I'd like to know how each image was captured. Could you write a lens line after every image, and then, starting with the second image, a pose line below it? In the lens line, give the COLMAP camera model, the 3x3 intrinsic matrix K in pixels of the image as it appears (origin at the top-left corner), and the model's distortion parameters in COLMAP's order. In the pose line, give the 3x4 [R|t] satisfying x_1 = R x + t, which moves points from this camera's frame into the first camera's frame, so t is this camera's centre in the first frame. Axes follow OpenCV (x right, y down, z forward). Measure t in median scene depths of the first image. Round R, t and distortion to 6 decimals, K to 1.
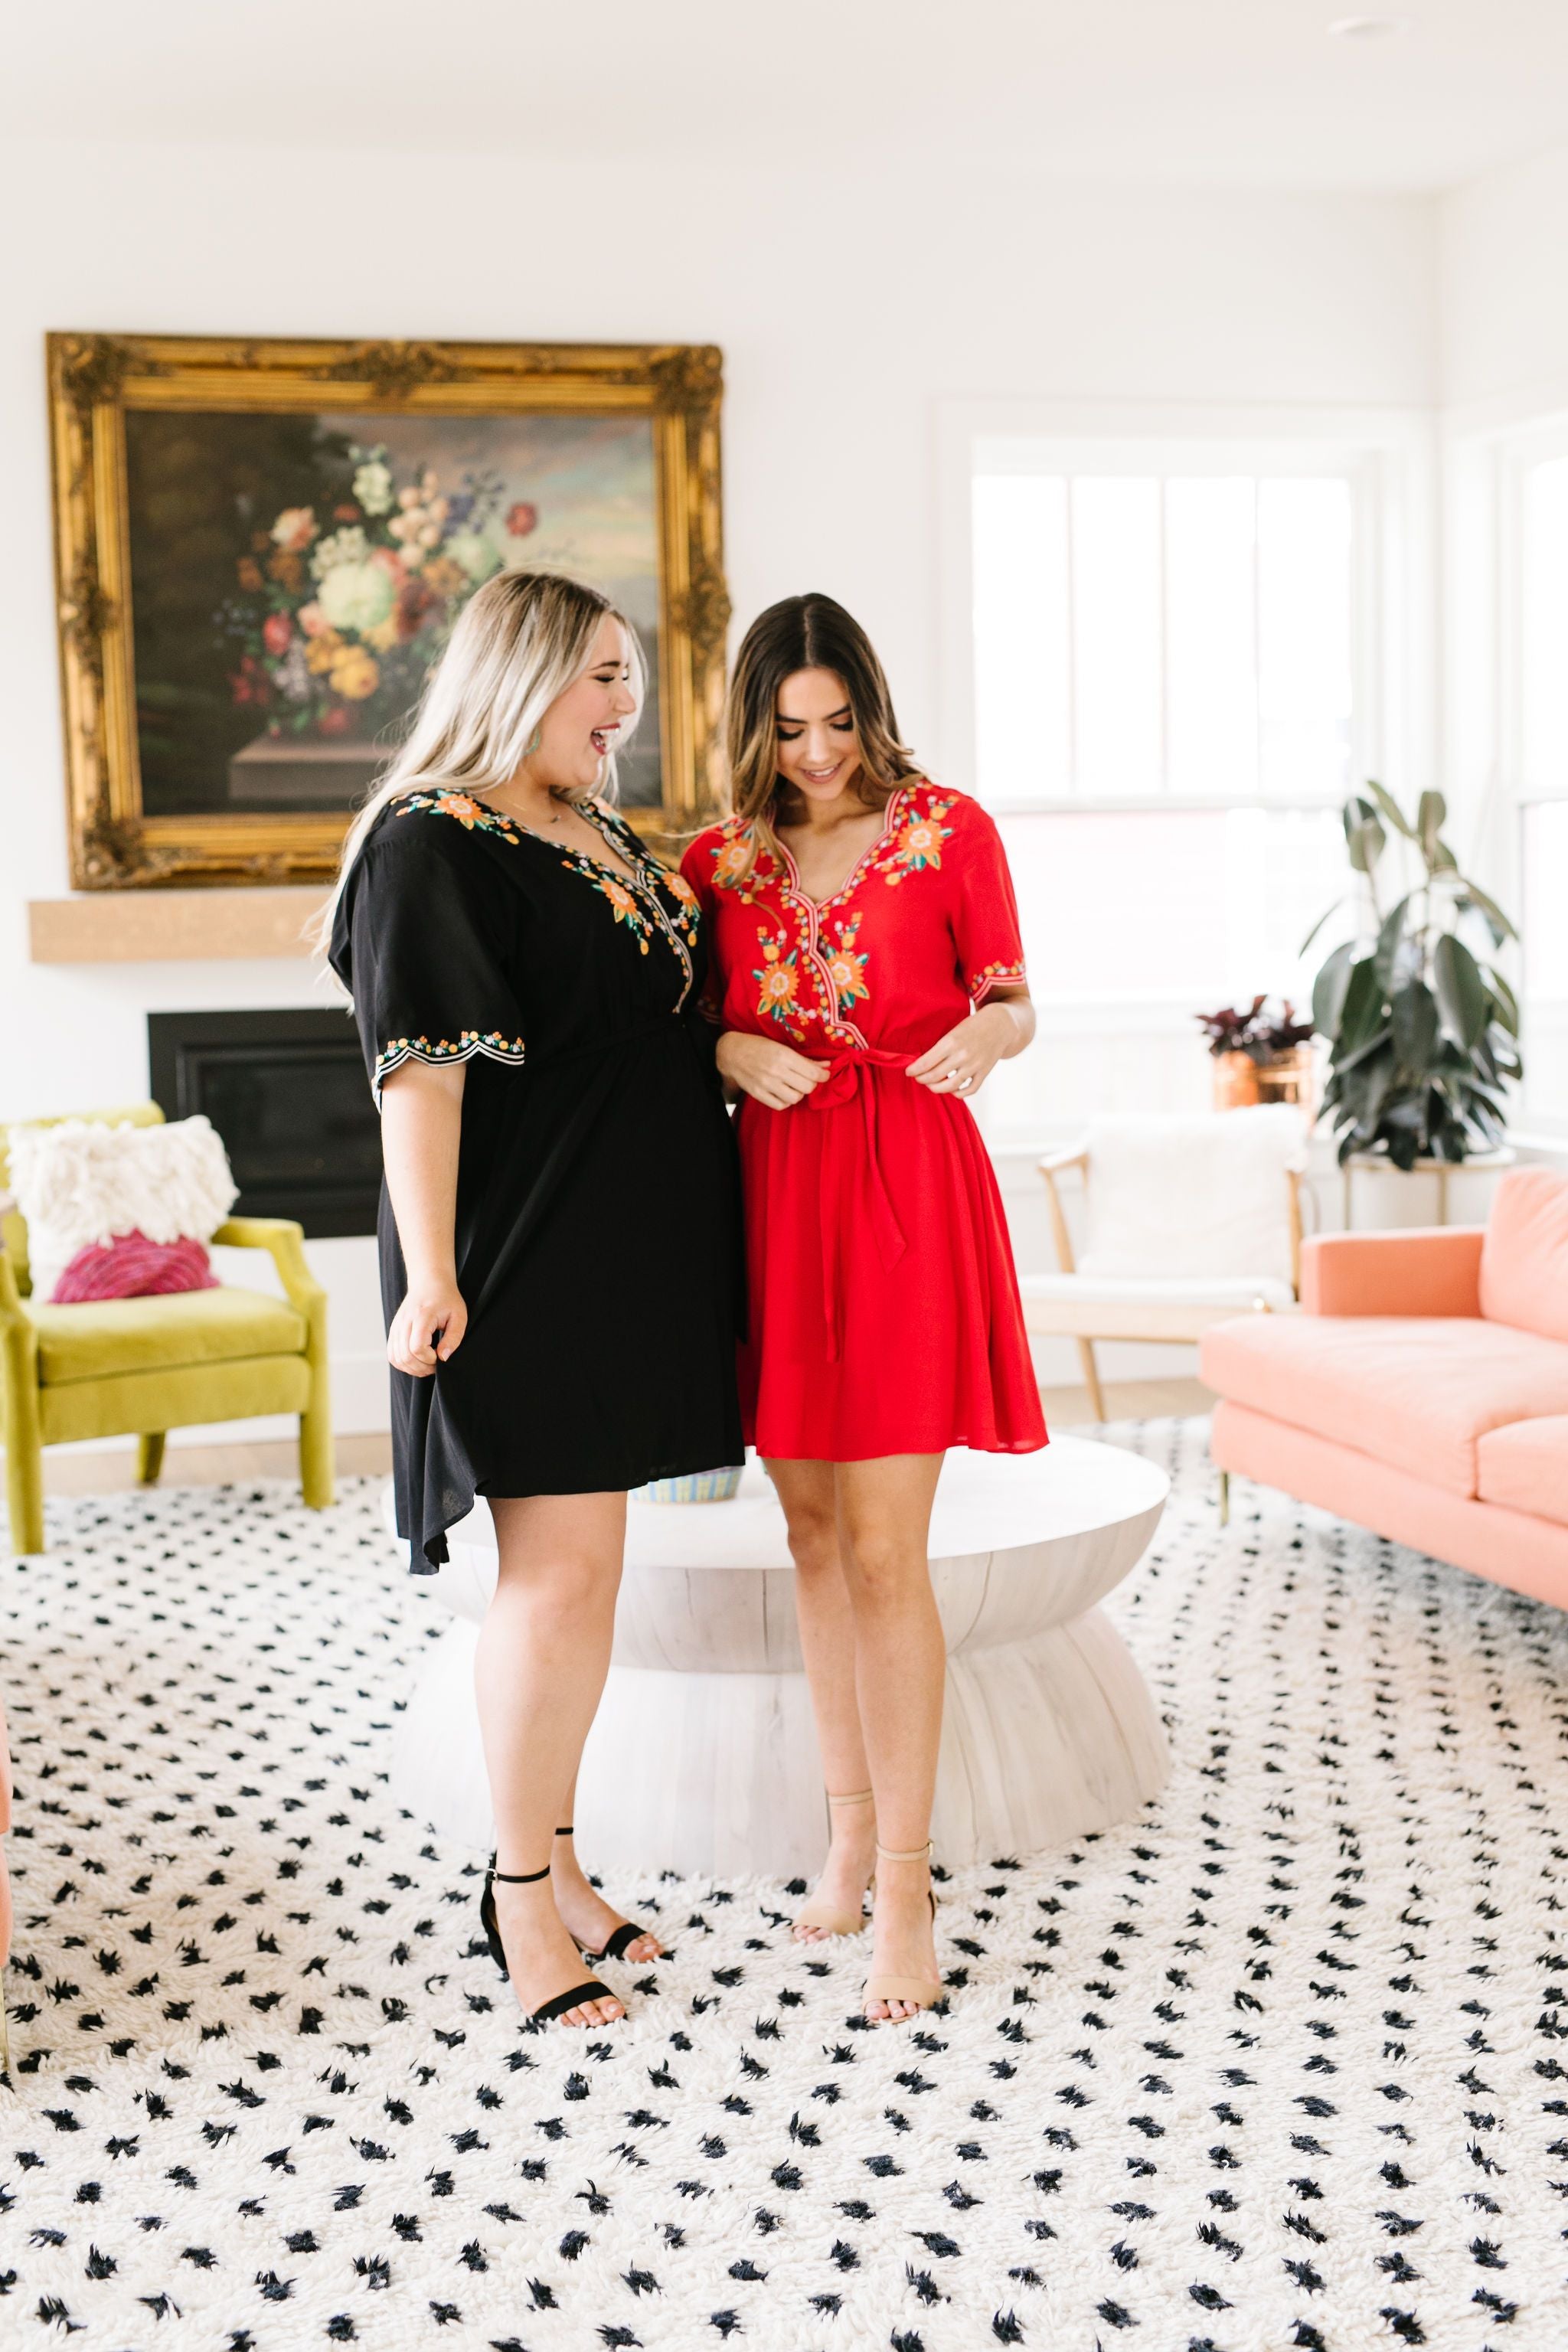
lens RADIAL K [[3321.9, 0, 781.4], [0, 3321.9, 1176.9], [0, 0, 1]] dist [-0.002532, 0.000000]
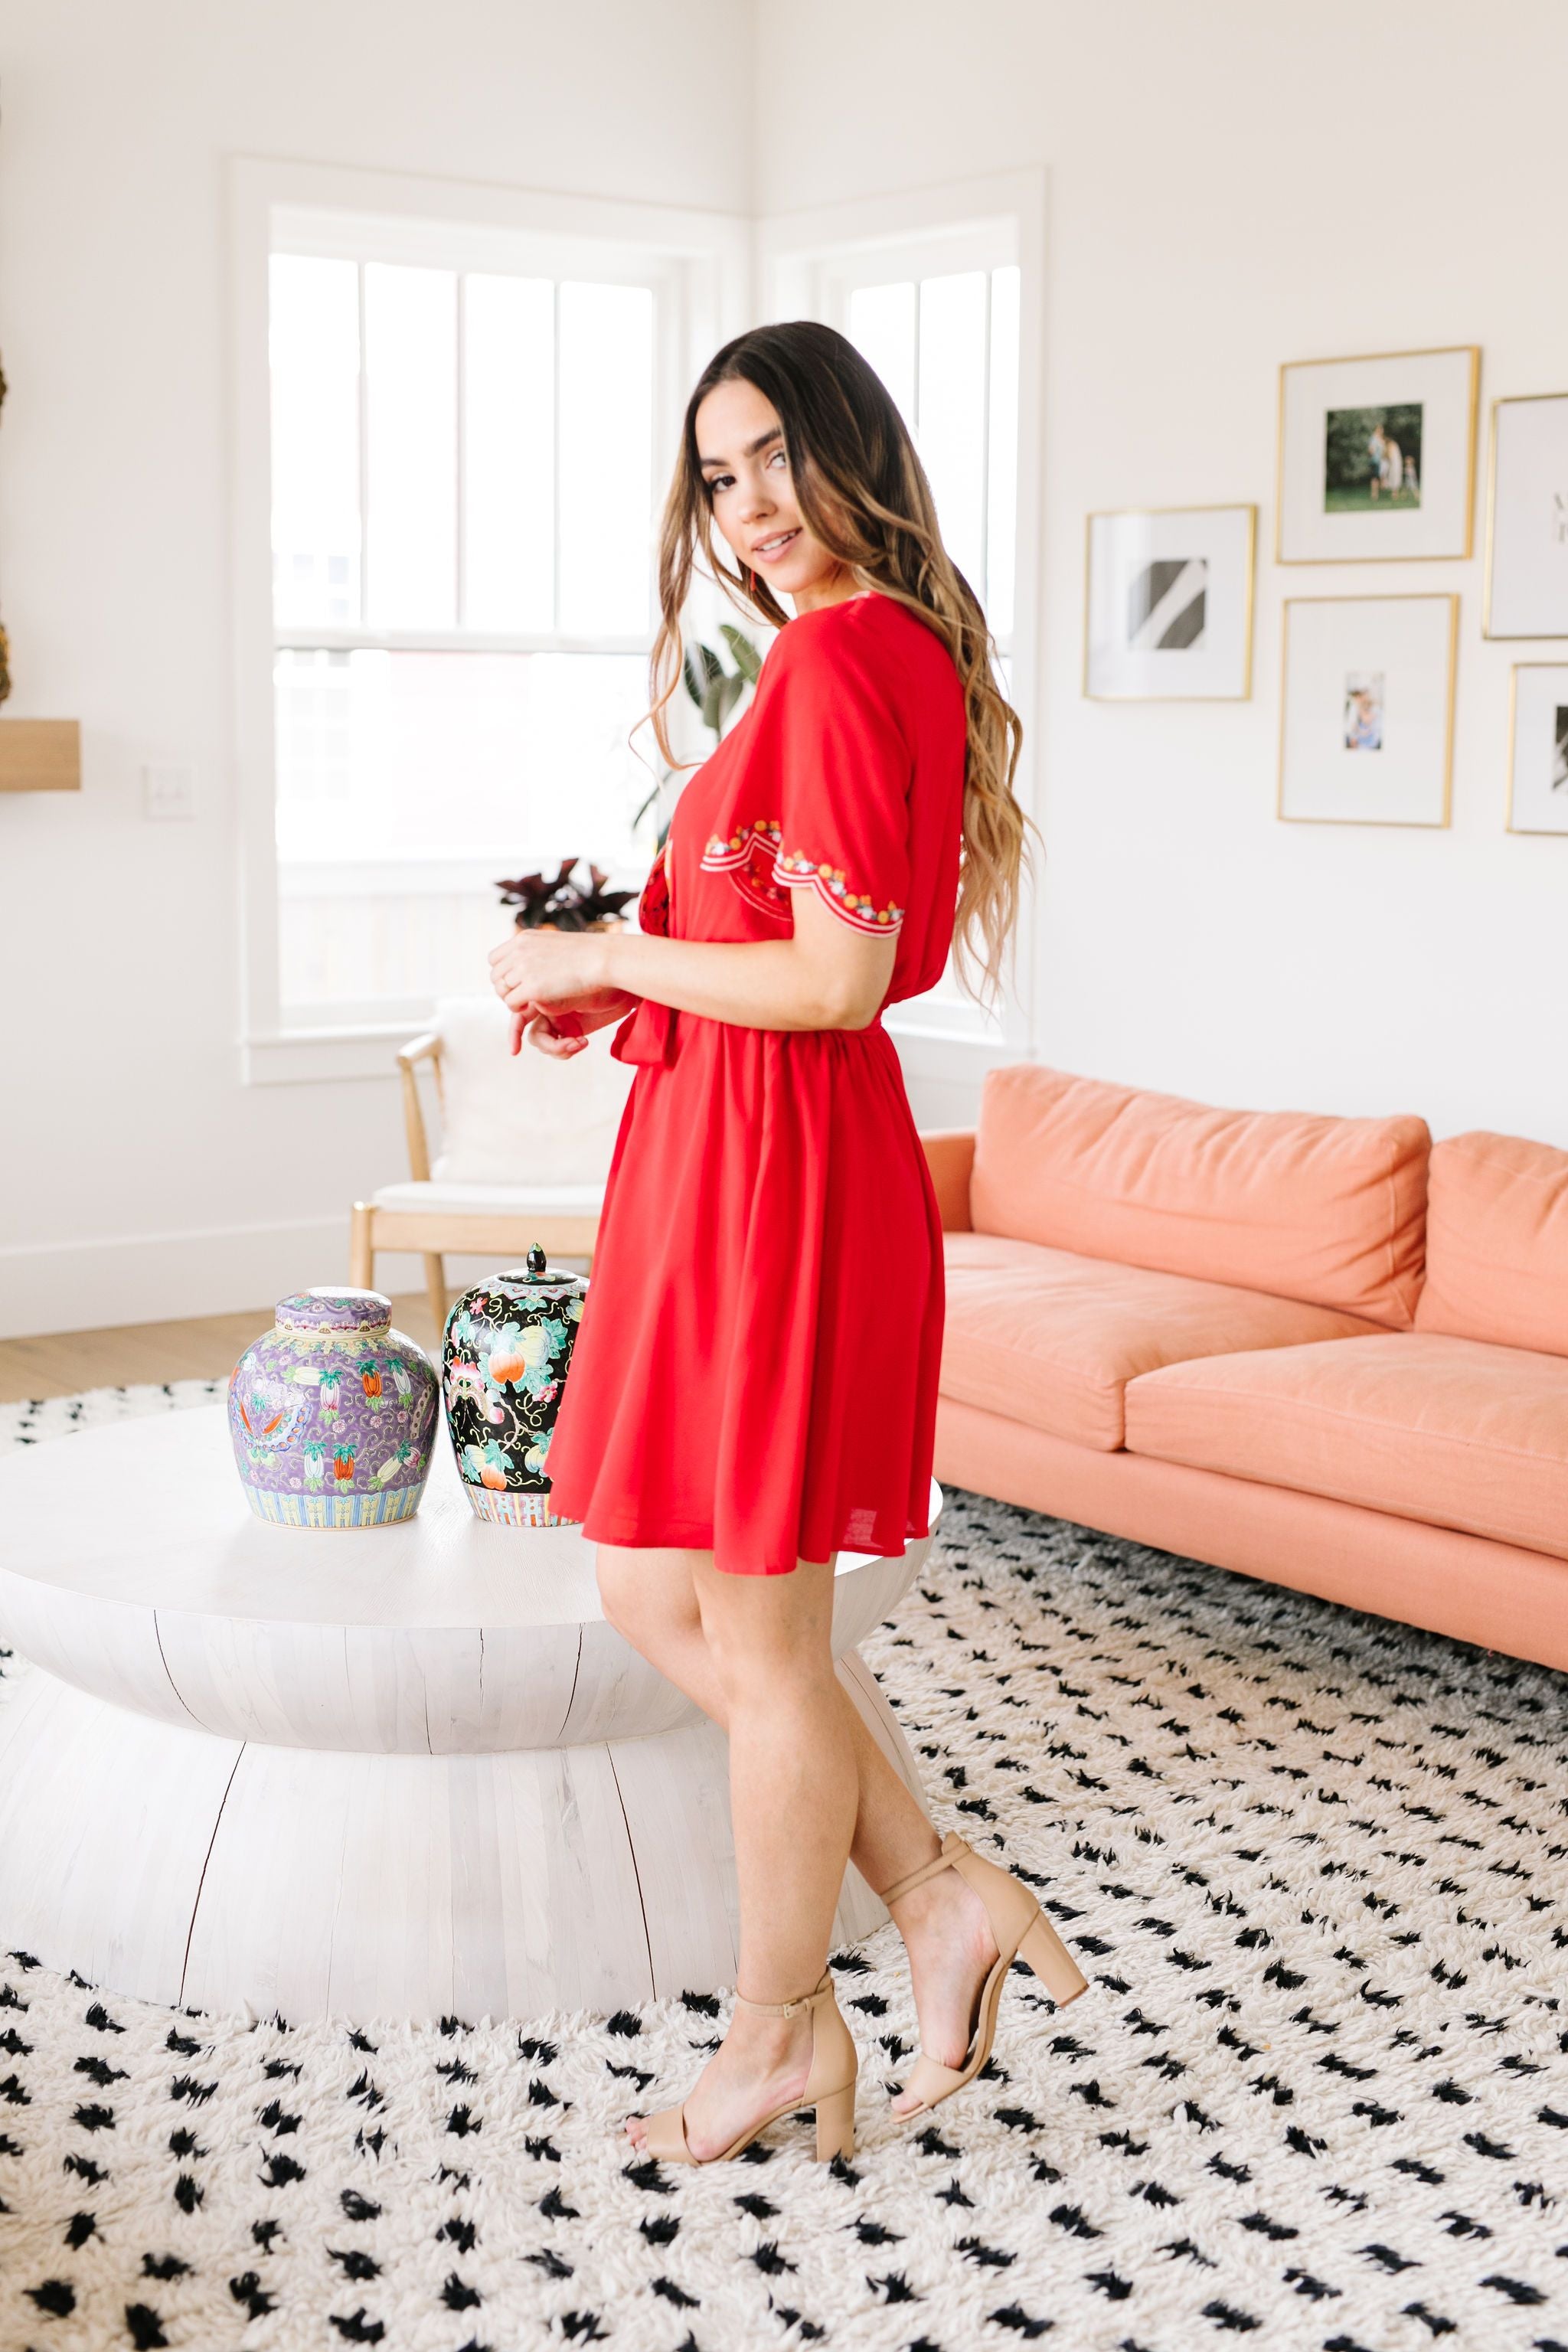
lens RADIAL K [[3321.9, 0, 791.6], [0, 3321.9, 1159.4], [0, 0, 1]] dist [-0.002532, 0.000000]
pose [[0.936684, -0.015973, 0.349812, -0.137686], [0.001474, 0.999130, 0.041674, -0.013185], [-0.350174, -0.038520, 0.935892, 0.159135]]
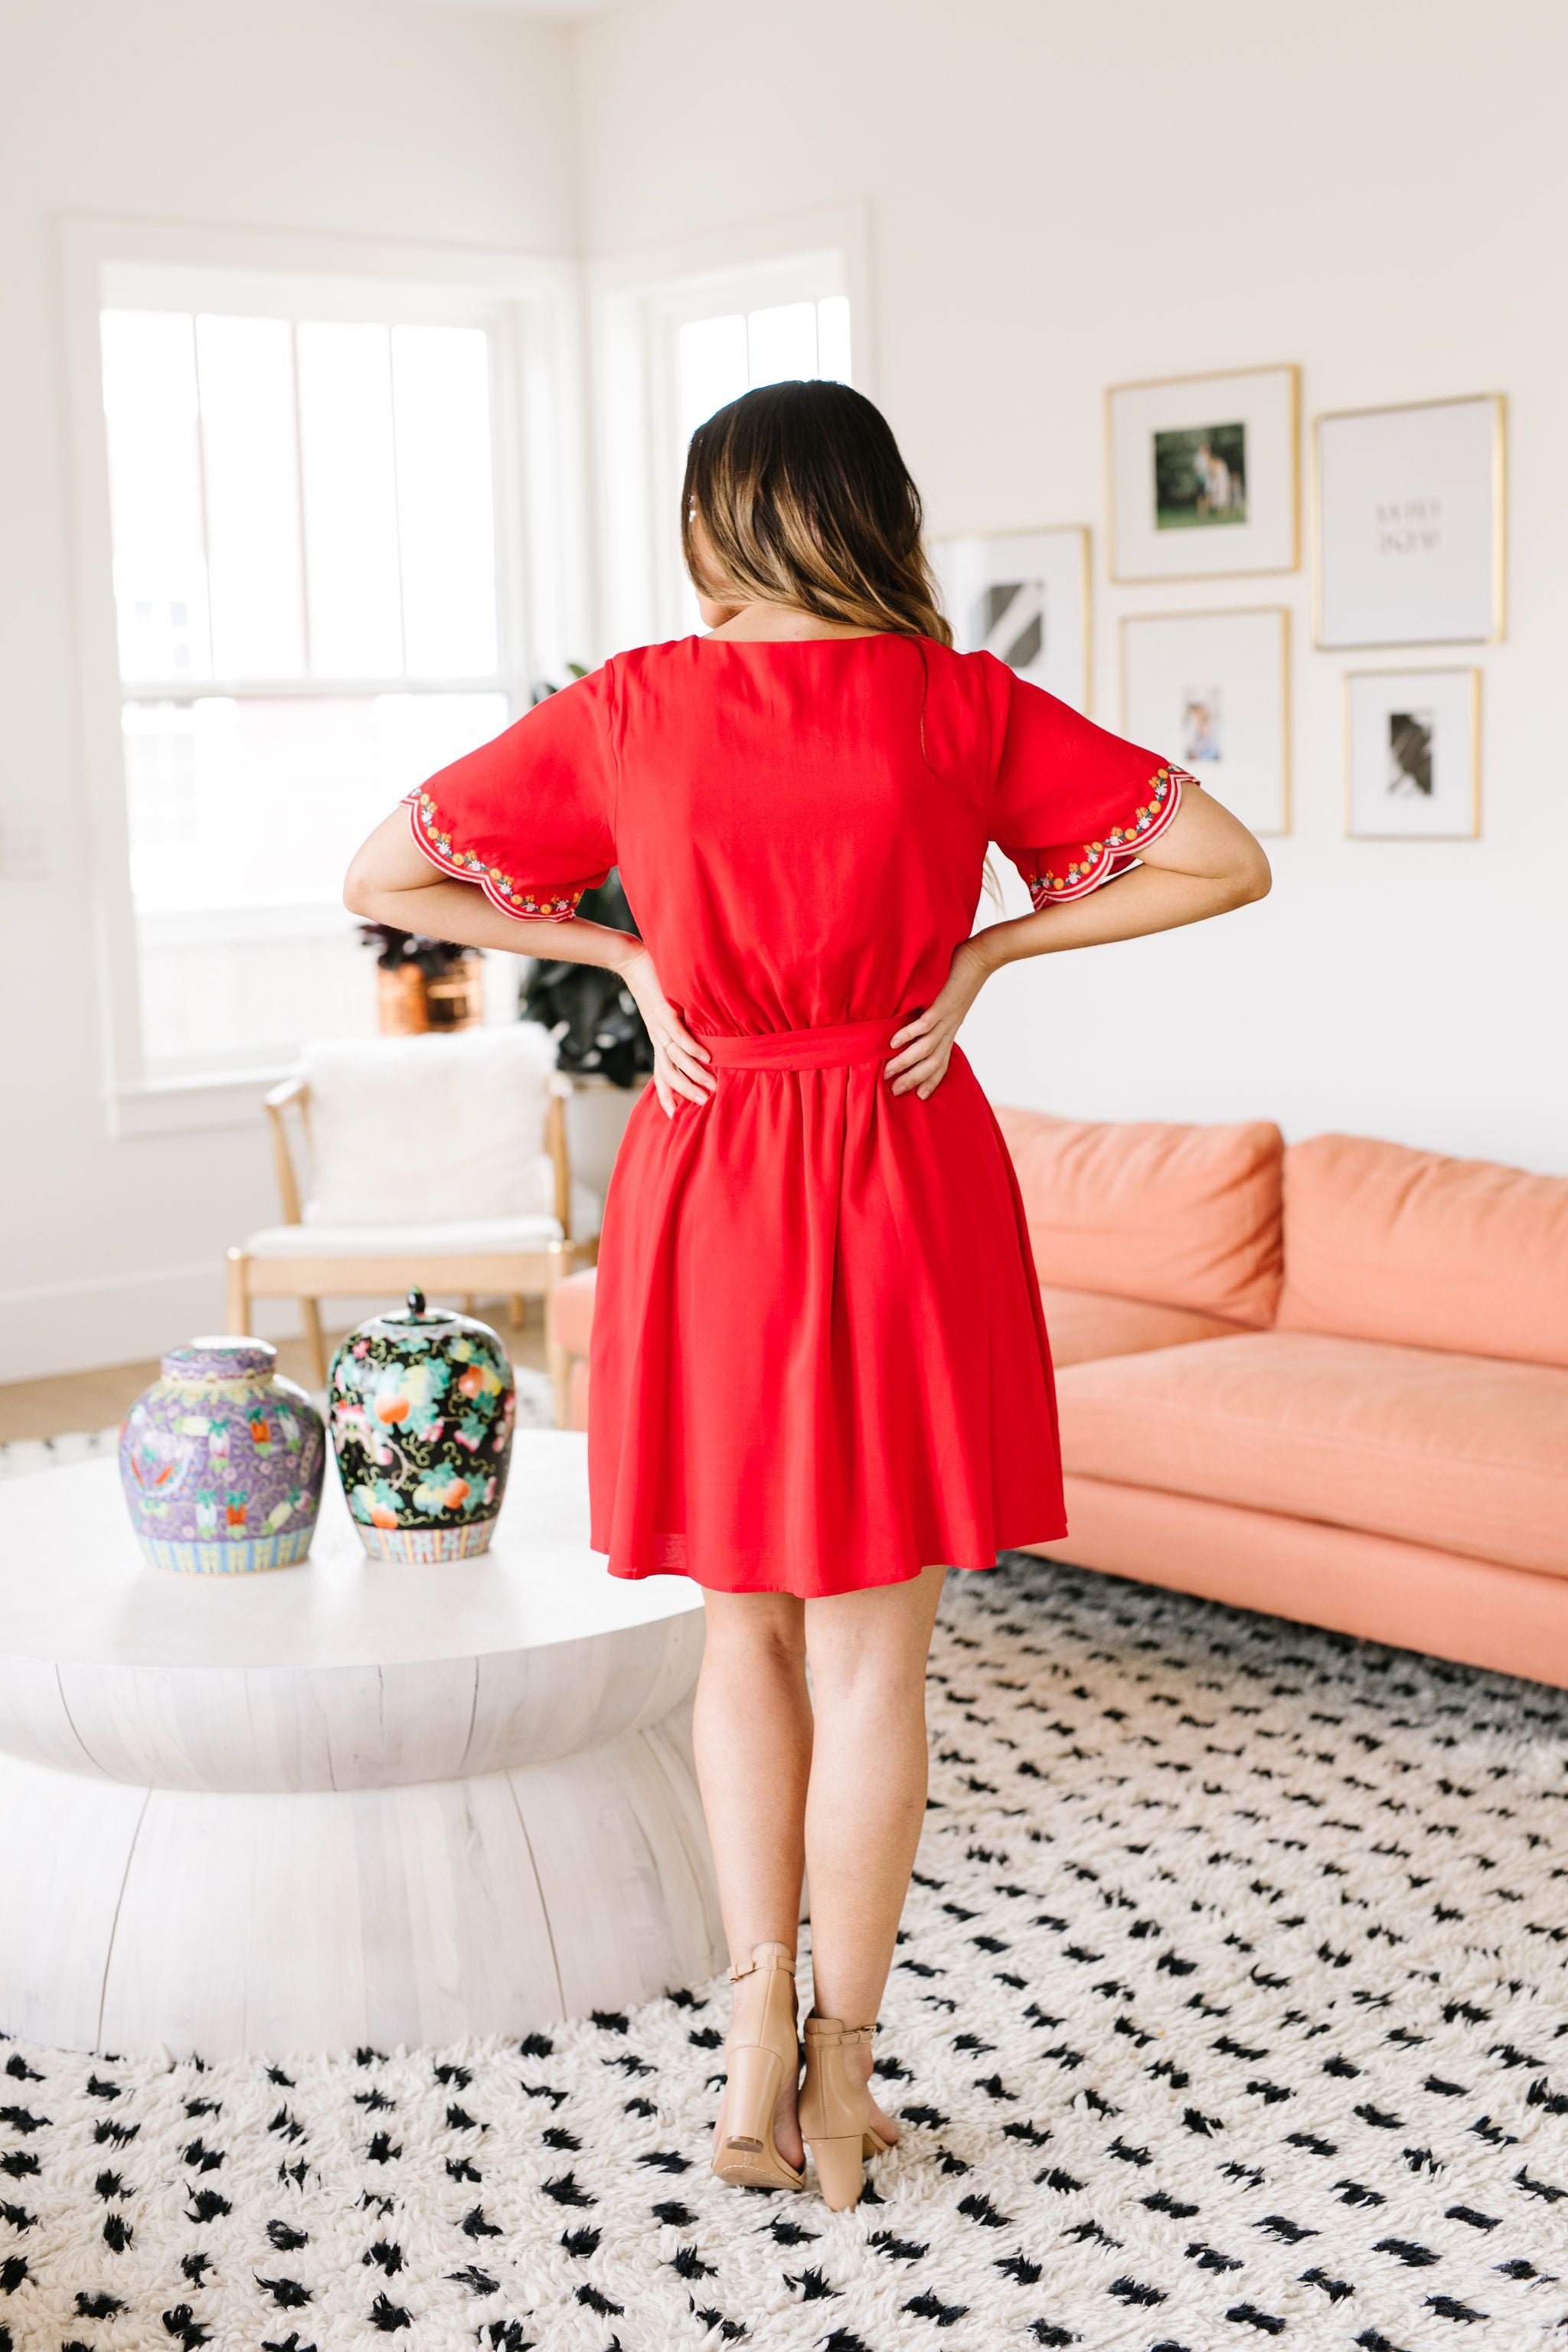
lens RADIAL K [[3321.9, 0, 795.4], [0, 3321.9, 1168.2], [0, 0, 1]] dist [-0.002532, 0.000000]
pose [[0.919883, -0.055525, 0.388243, -0.142513], [0.043711, 0.998275, 0.039201, -0.015289], [-0.389750, -0.019090, 0.920723, 0.147862]]
